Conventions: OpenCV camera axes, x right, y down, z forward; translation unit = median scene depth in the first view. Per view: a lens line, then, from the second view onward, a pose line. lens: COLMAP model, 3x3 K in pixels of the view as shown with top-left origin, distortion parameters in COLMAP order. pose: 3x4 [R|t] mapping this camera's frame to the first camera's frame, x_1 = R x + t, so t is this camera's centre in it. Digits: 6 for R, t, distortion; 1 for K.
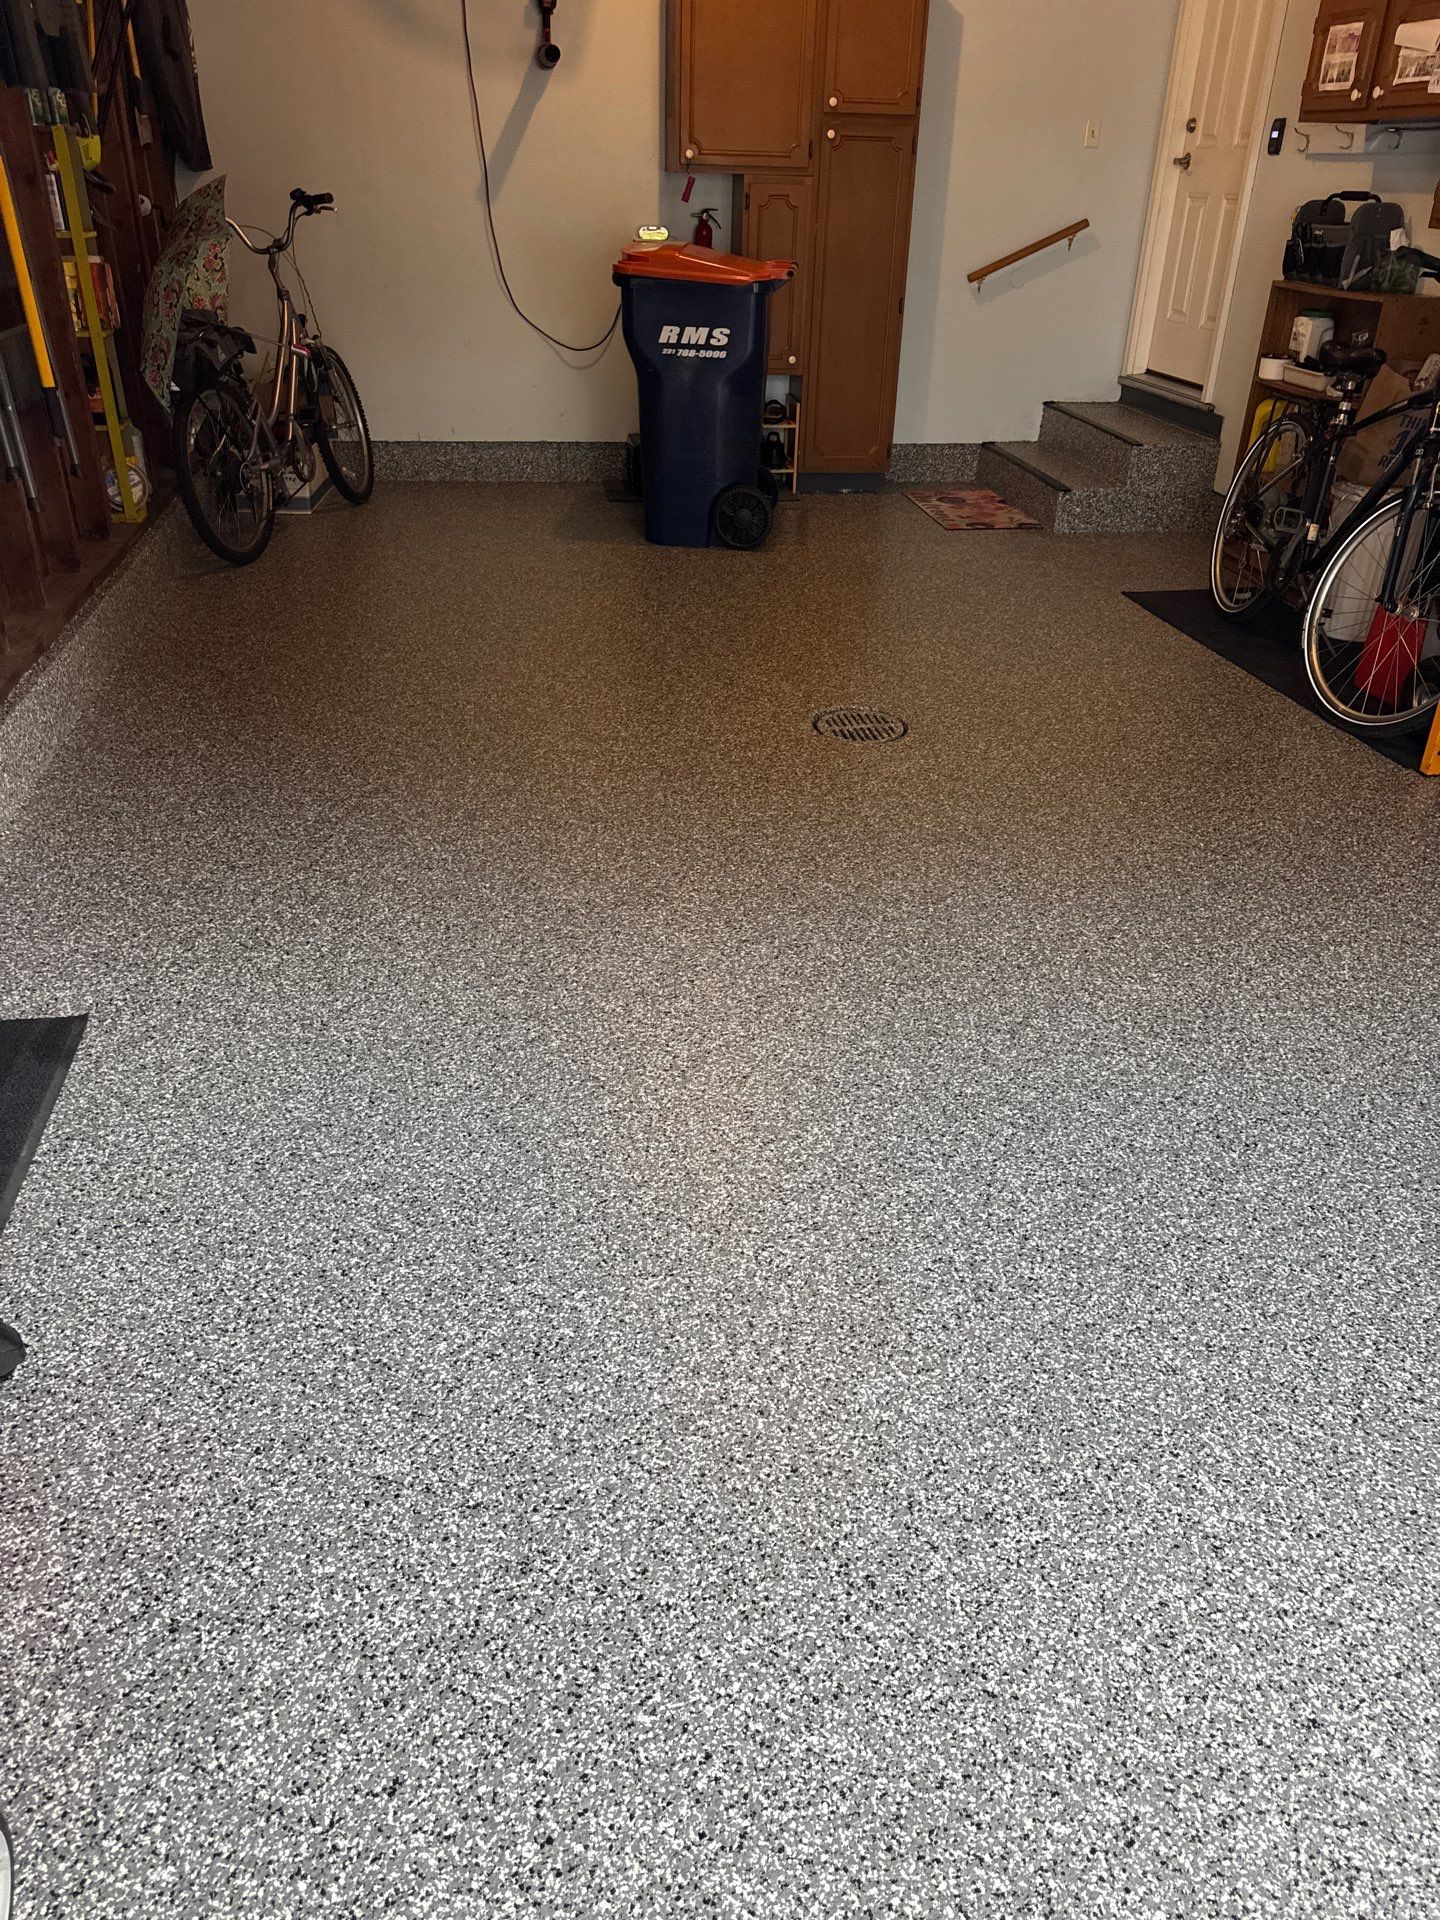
lens RADIAL K [[1359.8, 0, 720.0], [0, 1359.8, 960.0], [0, 0, 1]] dist [0.008737, -0.010067]
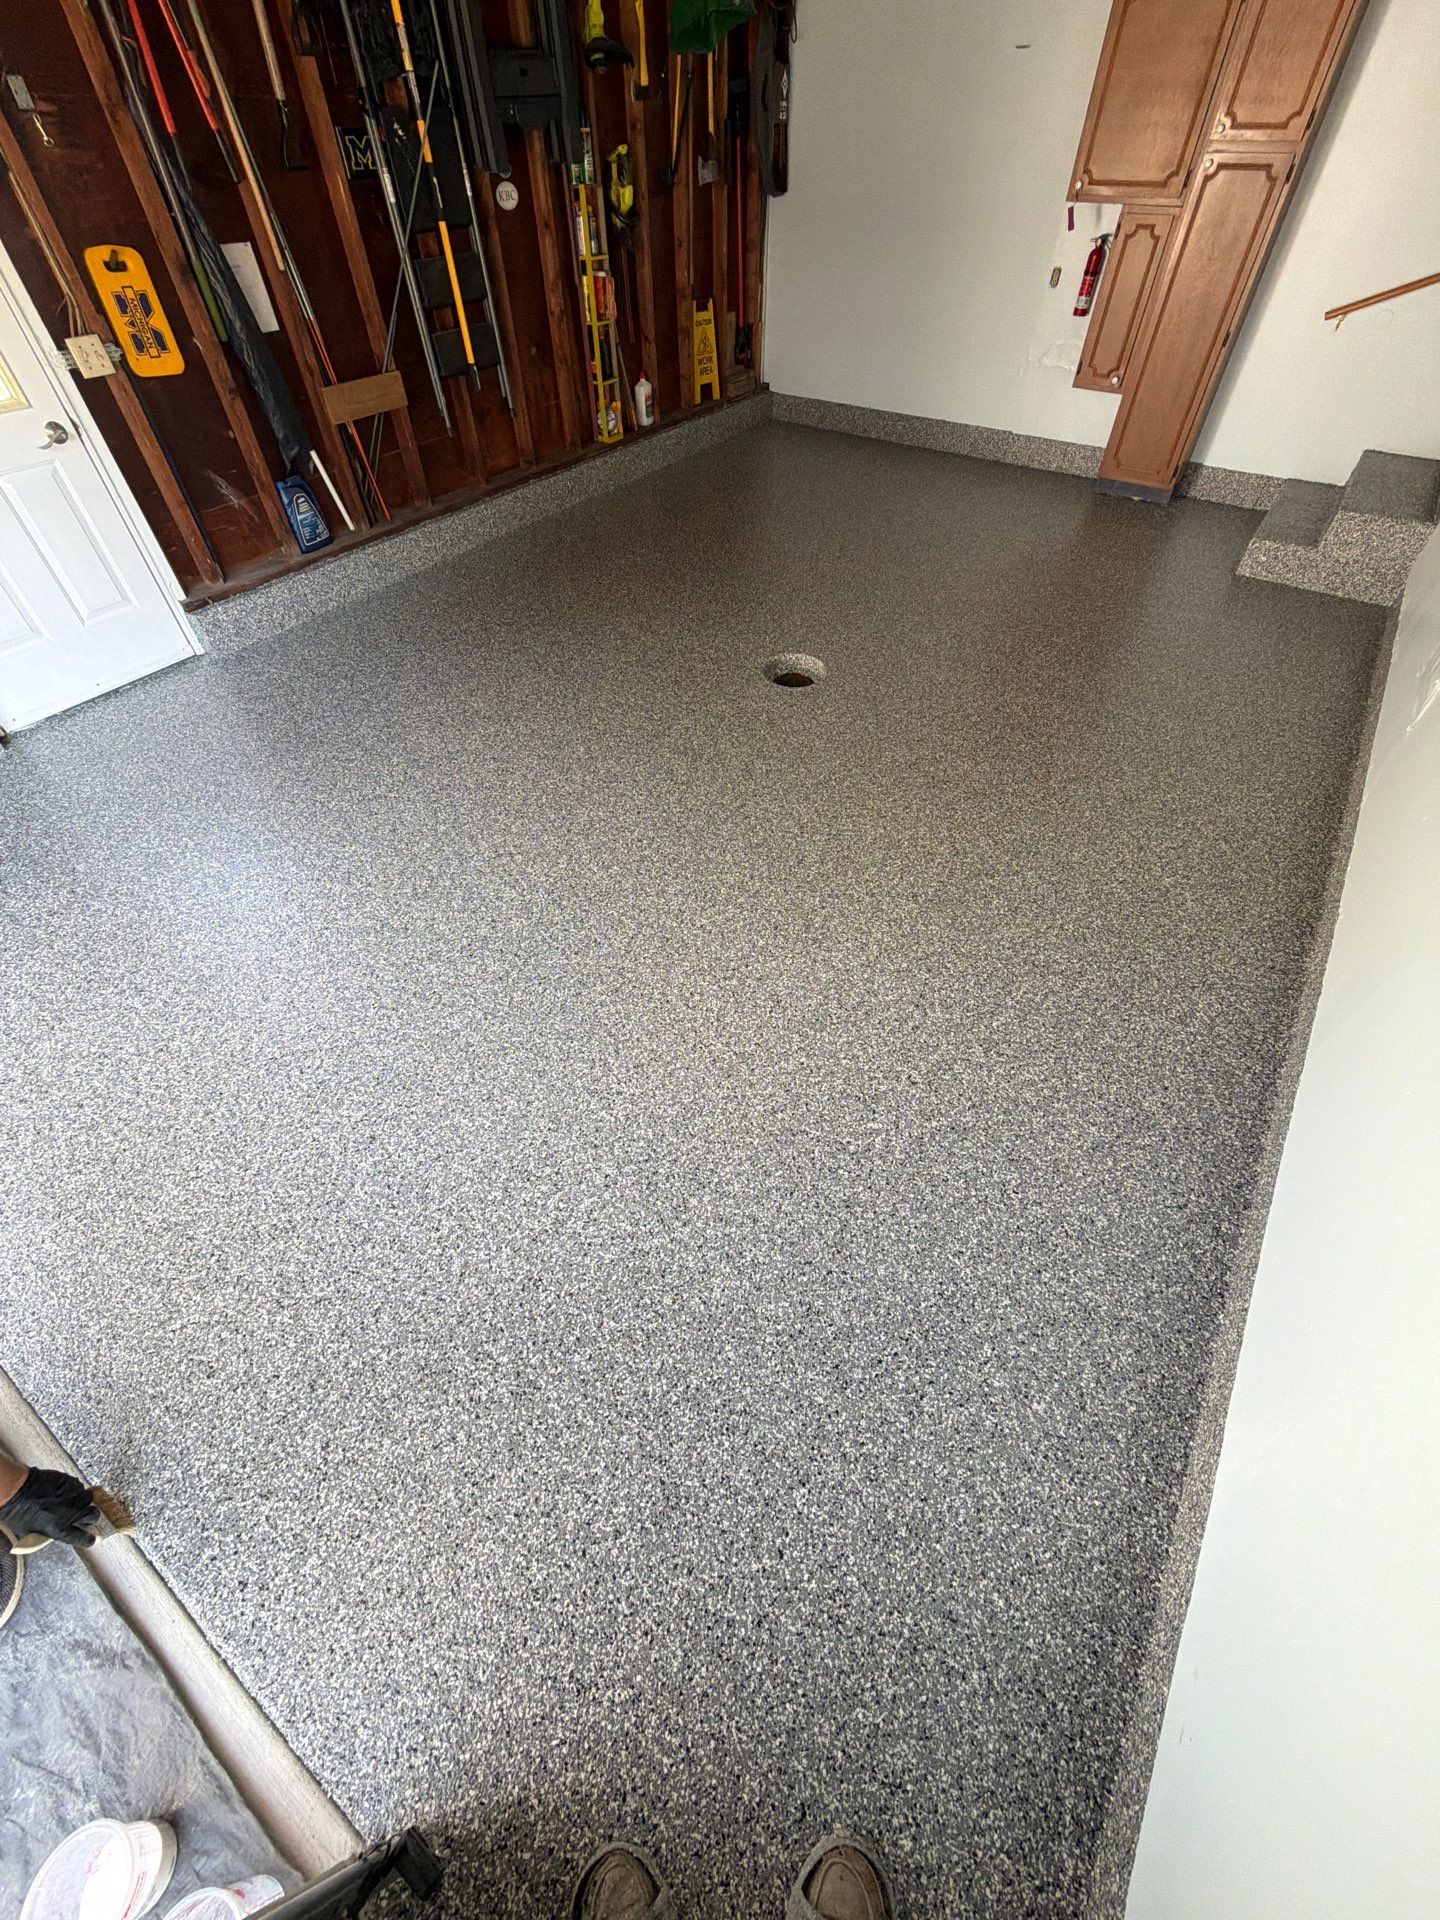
lens RADIAL K [[764.0, 0, 718.9], [0, 764.0, 954.3], [0, 0, 1]] dist [0.000335, -0.000165]
pose [[0.721592, 0.494731, -0.484299, 1.125068], [-0.329393, 0.860621, 0.388371, -0.371741], [0.608937, -0.120720, 0.783978, 0.404537]]
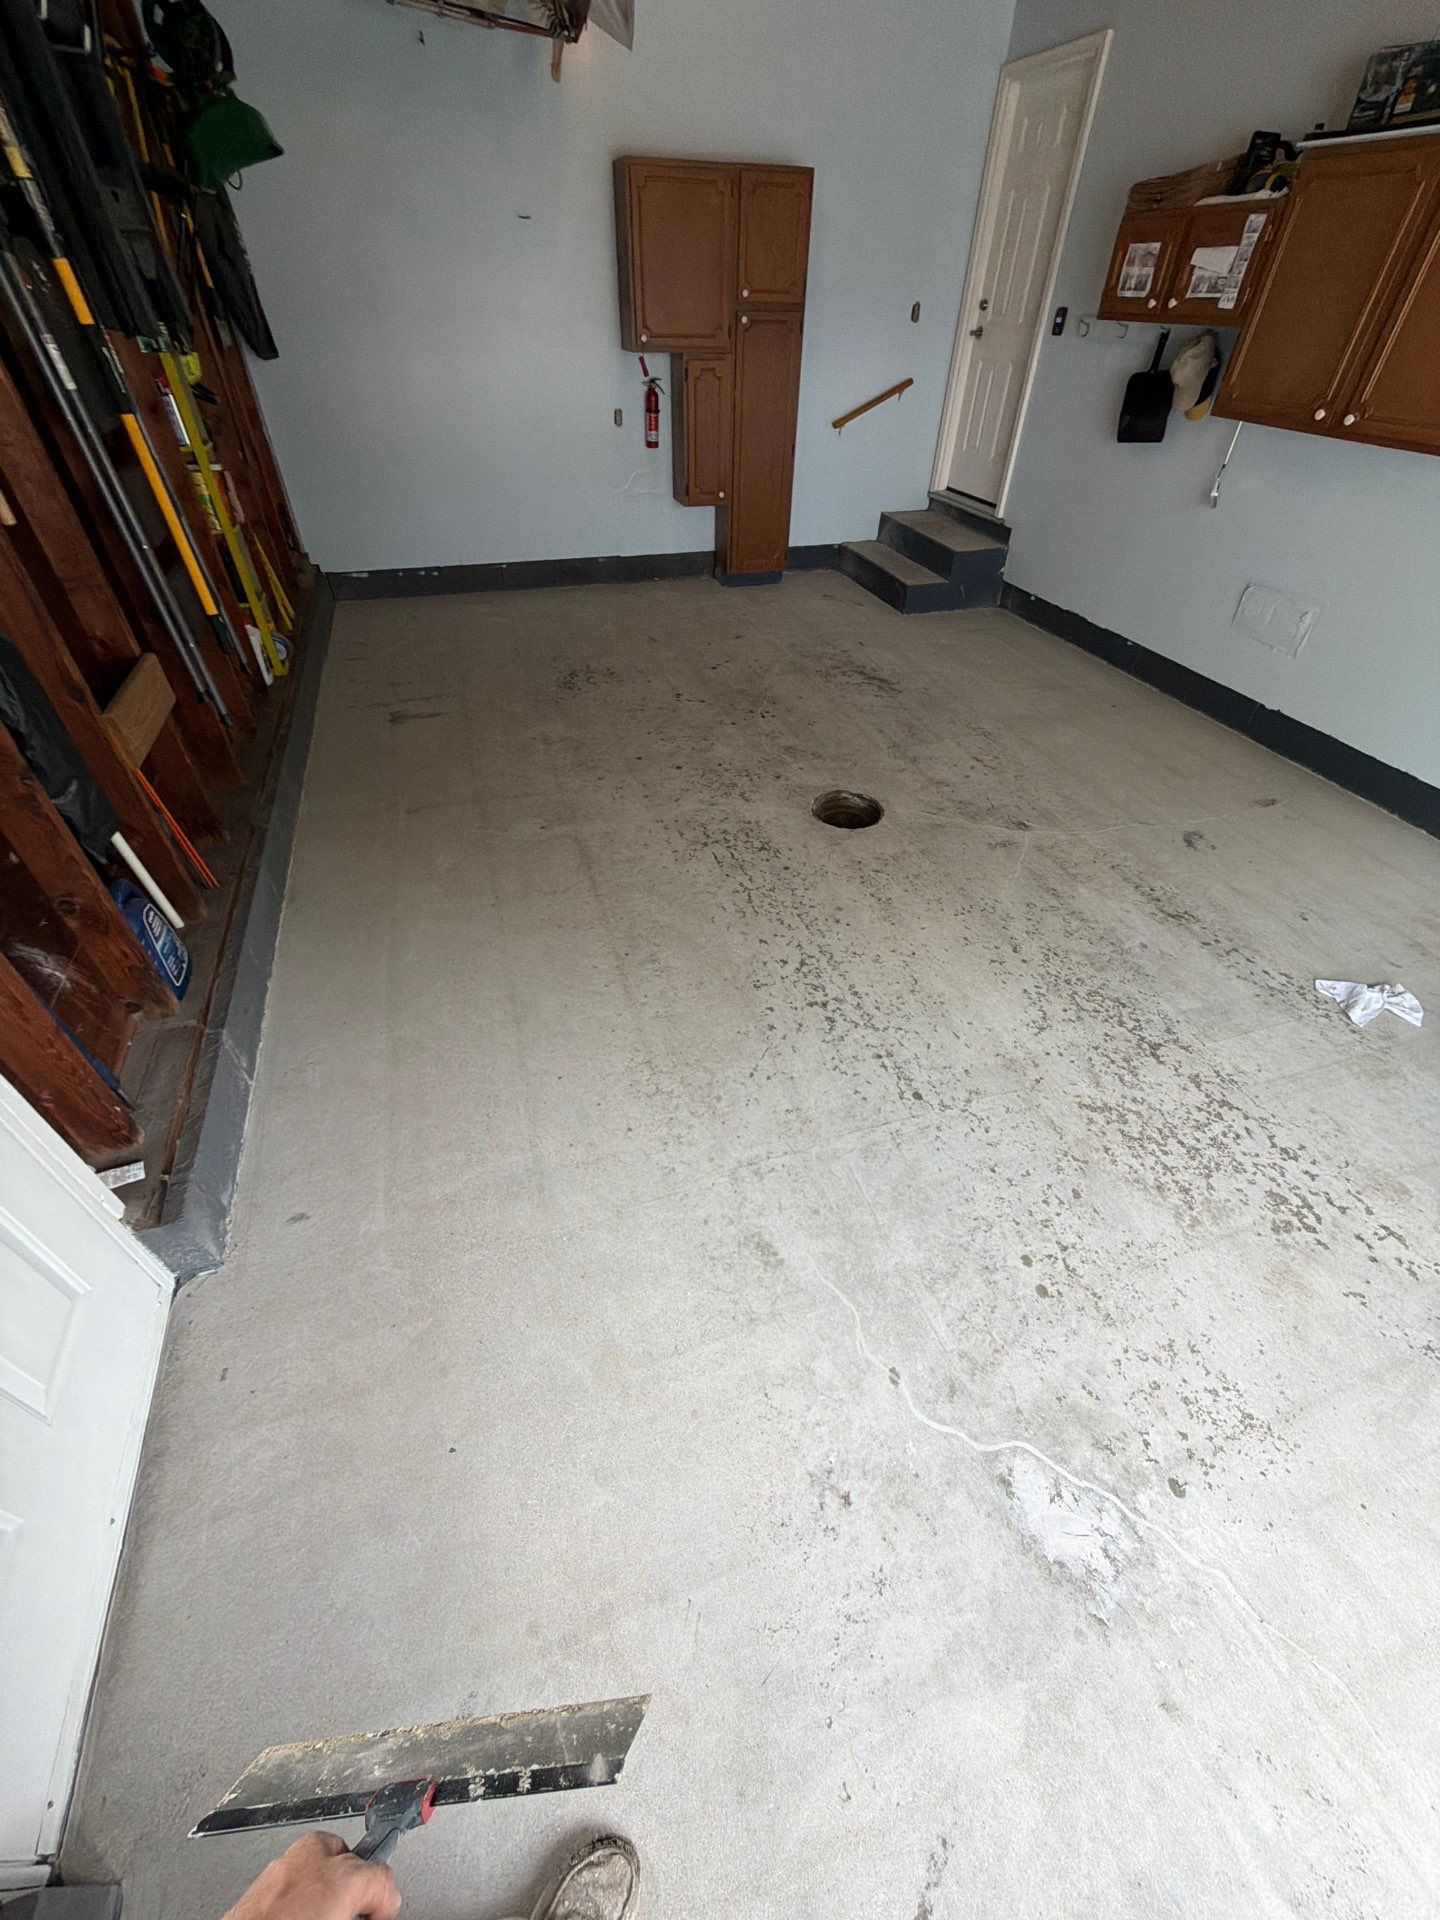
lens RADIAL K [[758.8, 0, 717.4], [0, 758.8, 954.9], [0, 0, 1]] dist [0.002364, -0.002469]
pose [[0.989069, -0.102521, 0.105983, -0.242054], [0.079836, 0.976609, 0.199653, -0.353262], [-0.123973, -0.189009, 0.974118, 0.354123]]
